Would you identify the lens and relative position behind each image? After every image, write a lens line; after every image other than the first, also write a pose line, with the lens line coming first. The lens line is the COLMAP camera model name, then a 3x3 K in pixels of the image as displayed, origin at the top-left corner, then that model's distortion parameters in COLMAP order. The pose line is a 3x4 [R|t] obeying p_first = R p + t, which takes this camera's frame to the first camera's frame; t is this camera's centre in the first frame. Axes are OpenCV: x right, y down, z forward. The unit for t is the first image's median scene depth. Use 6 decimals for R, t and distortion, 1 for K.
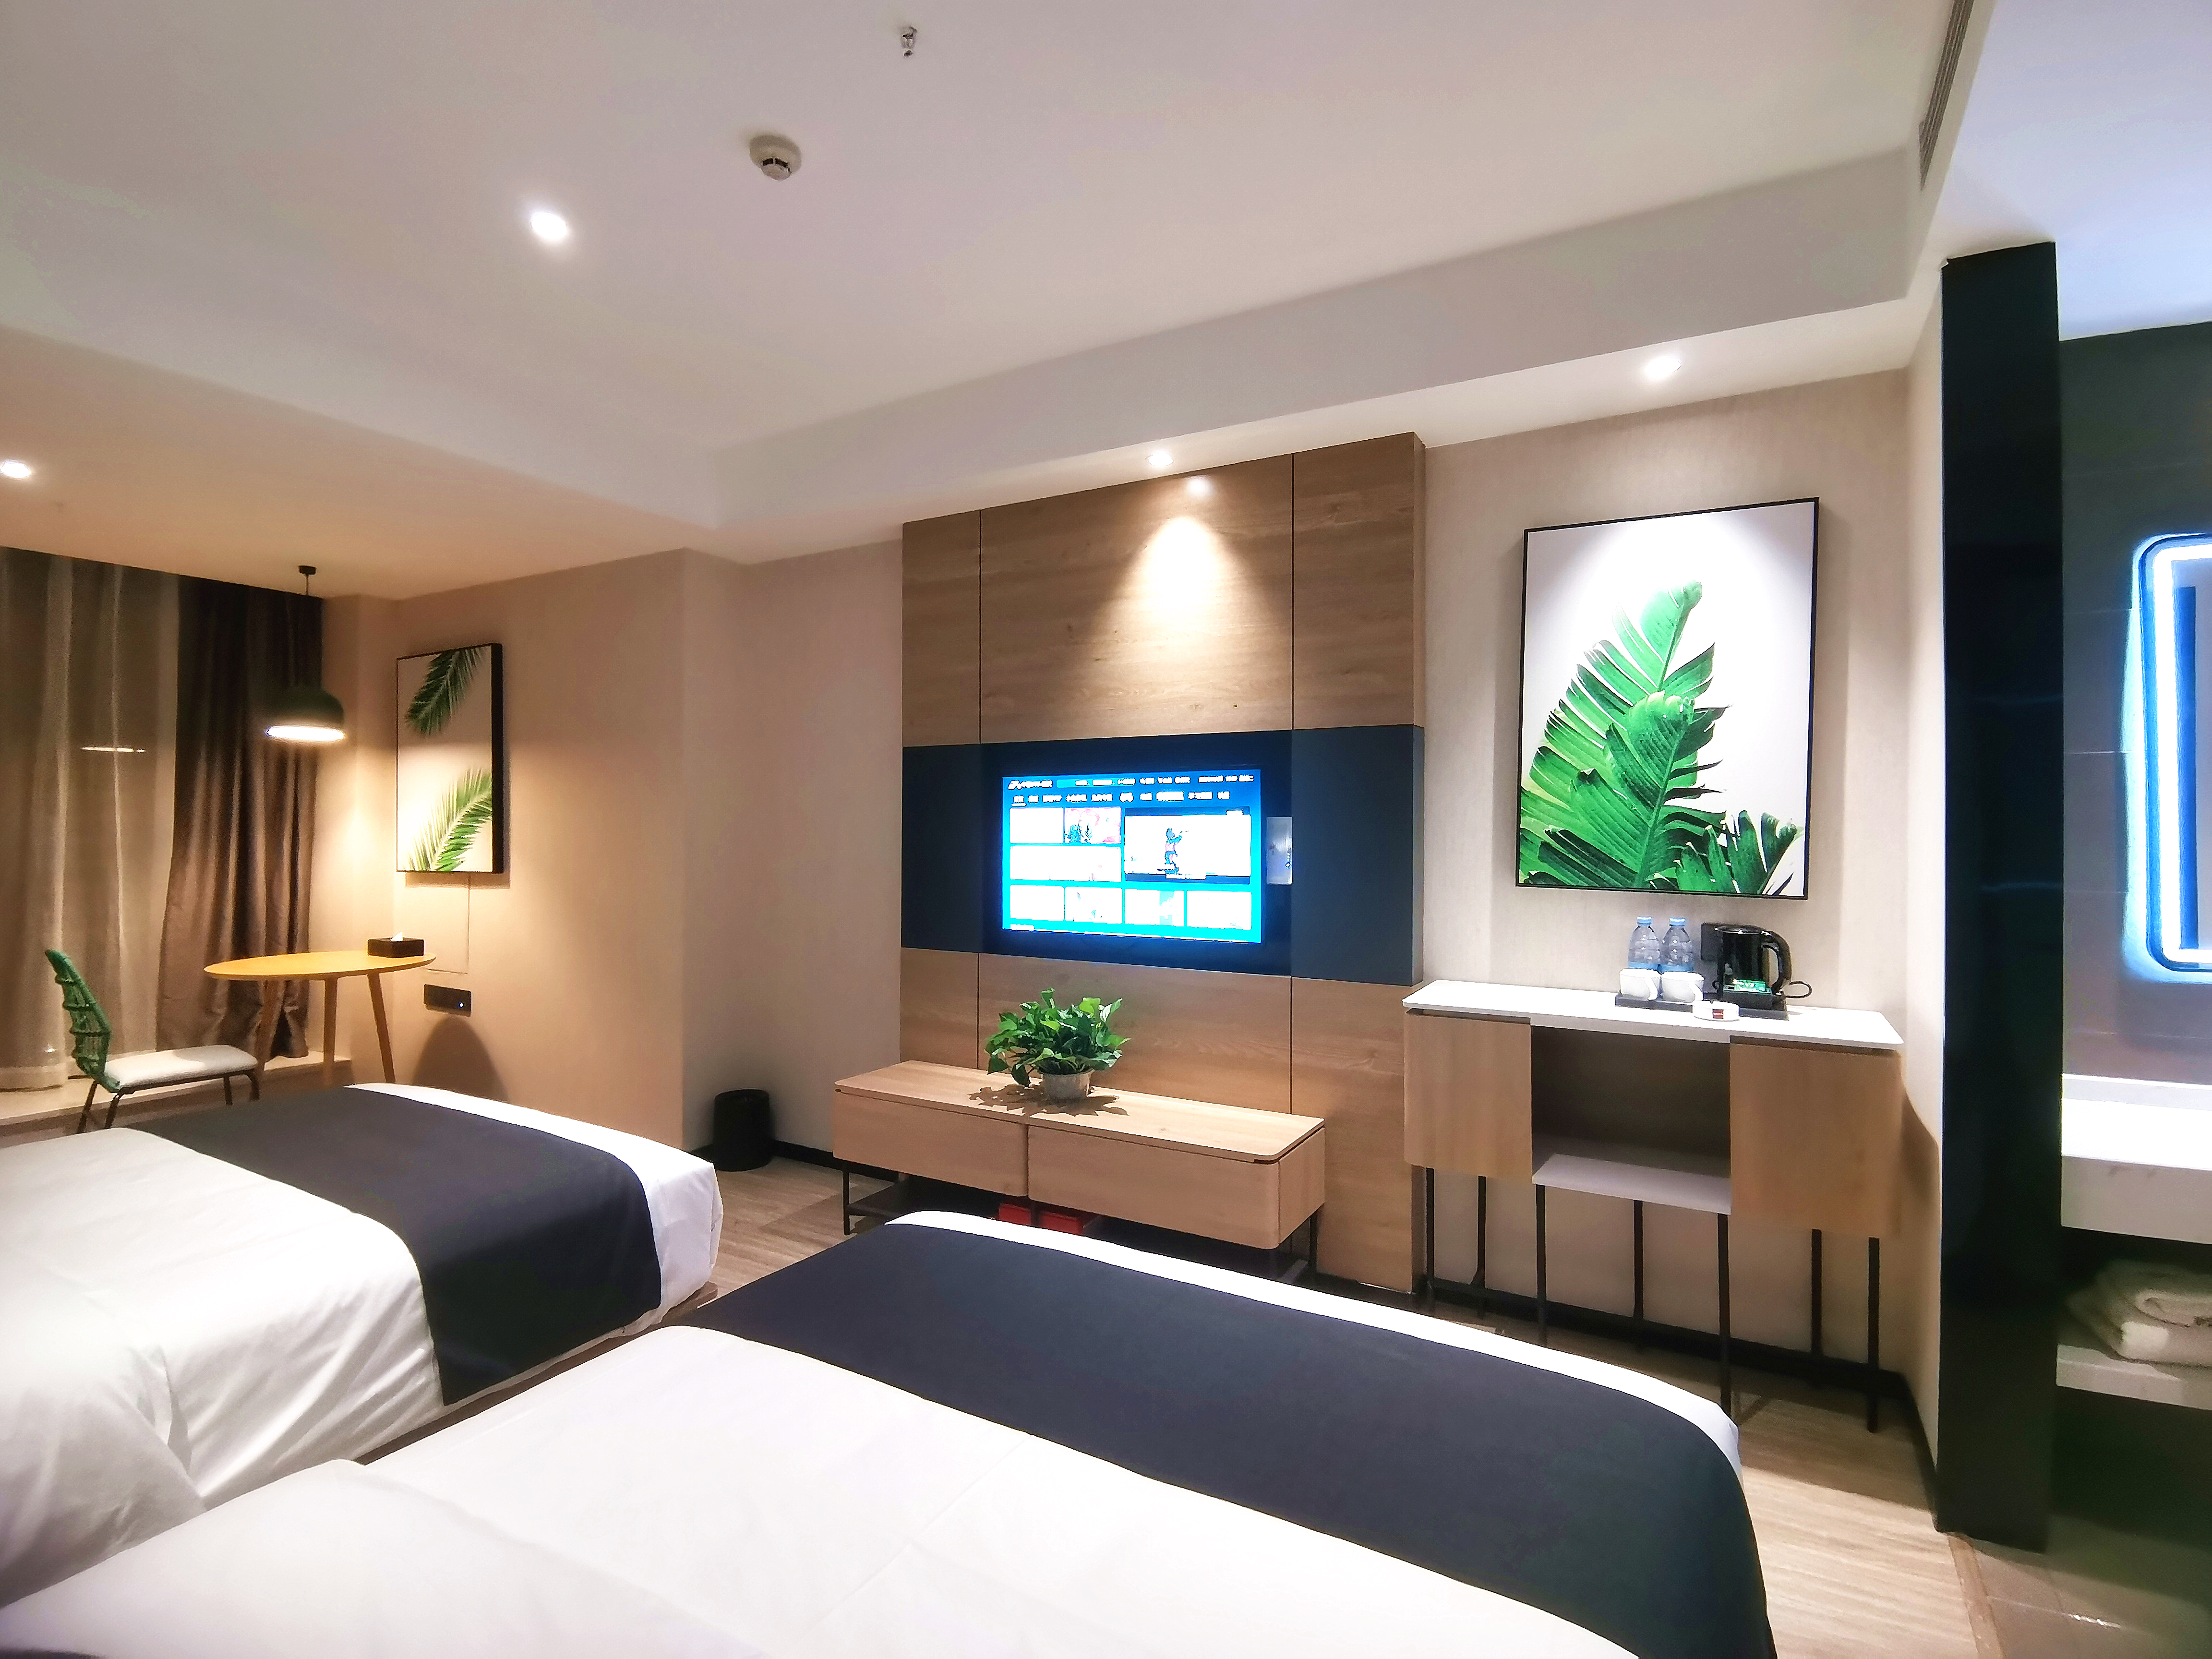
lens RADIAL K [[1060.9, 0, 1102.7], [0, 1060.9, 830.8], [0, 0, 1]] dist [-0.002153, -0.009936]
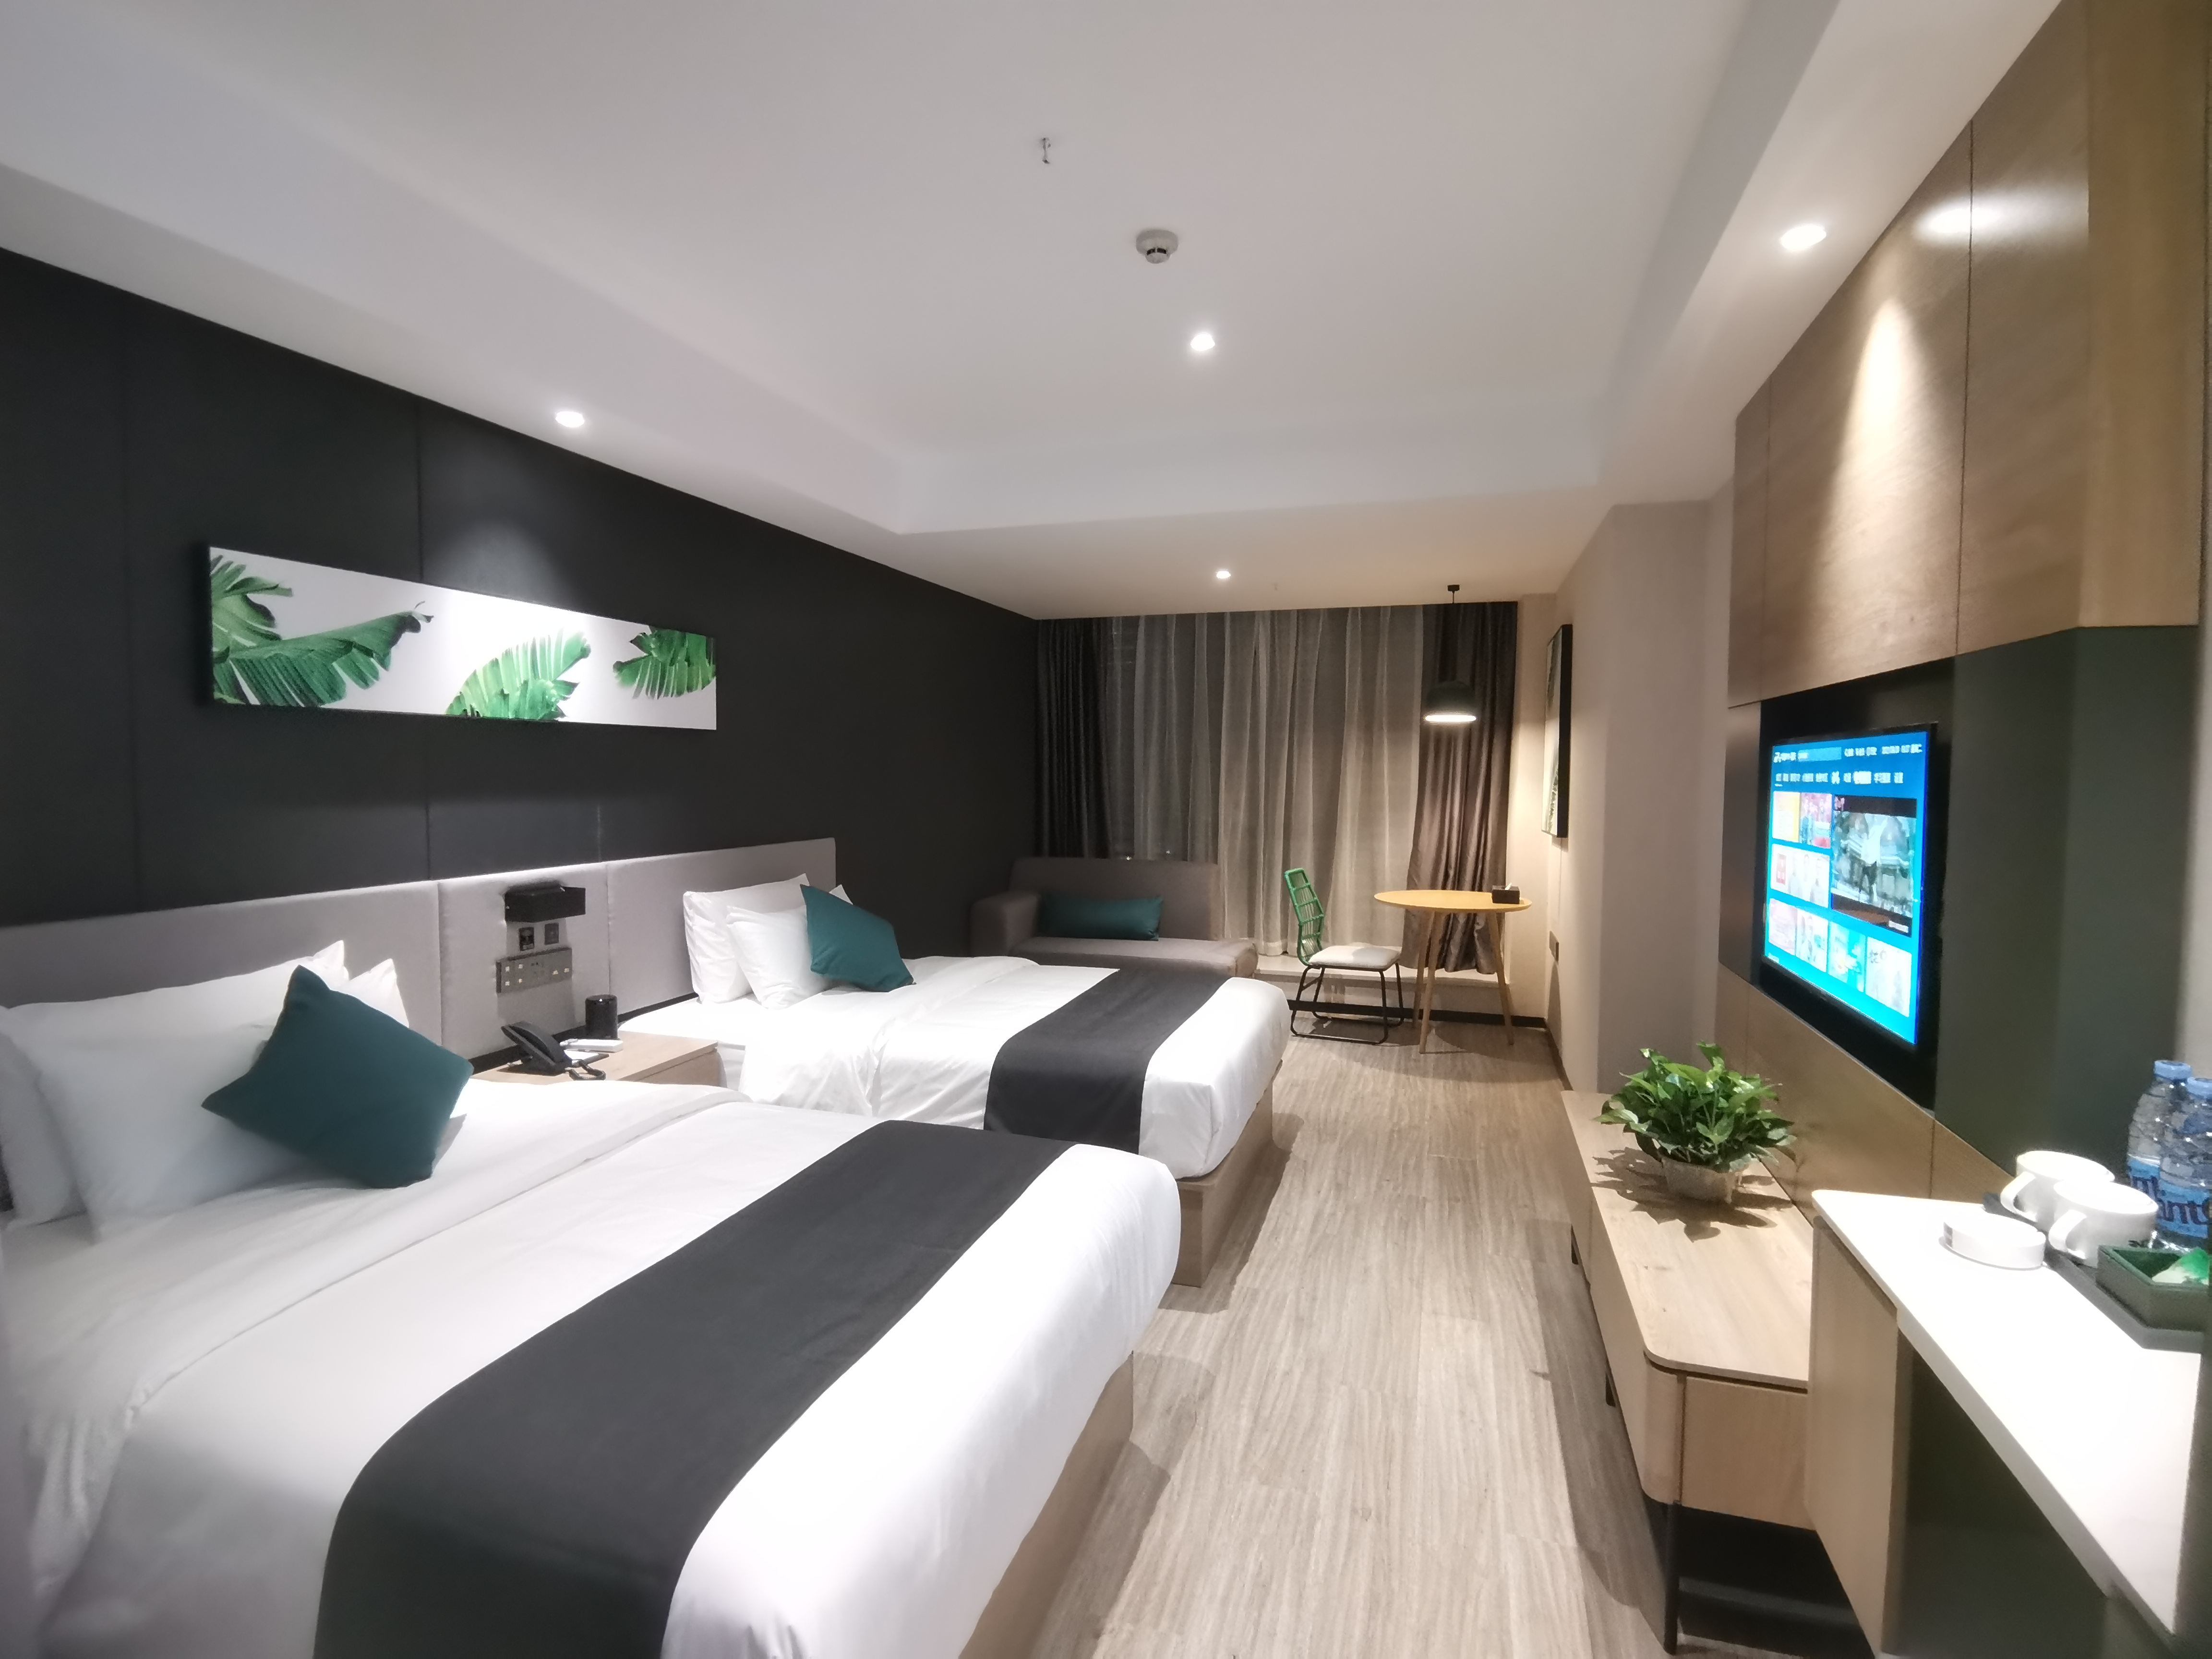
lens RADIAL K [[1060.9, 0, 1097.2], [0, 1060.9, 847.1], [0, 0, 1]] dist [-0.002153, -0.009936]
pose [[0.204972, 0.068896, -0.976340, 0.568946], [-0.006532, 0.997594, 0.069025, -0.032149], [0.978746, -0.007771, 0.204928, 0.449178]]
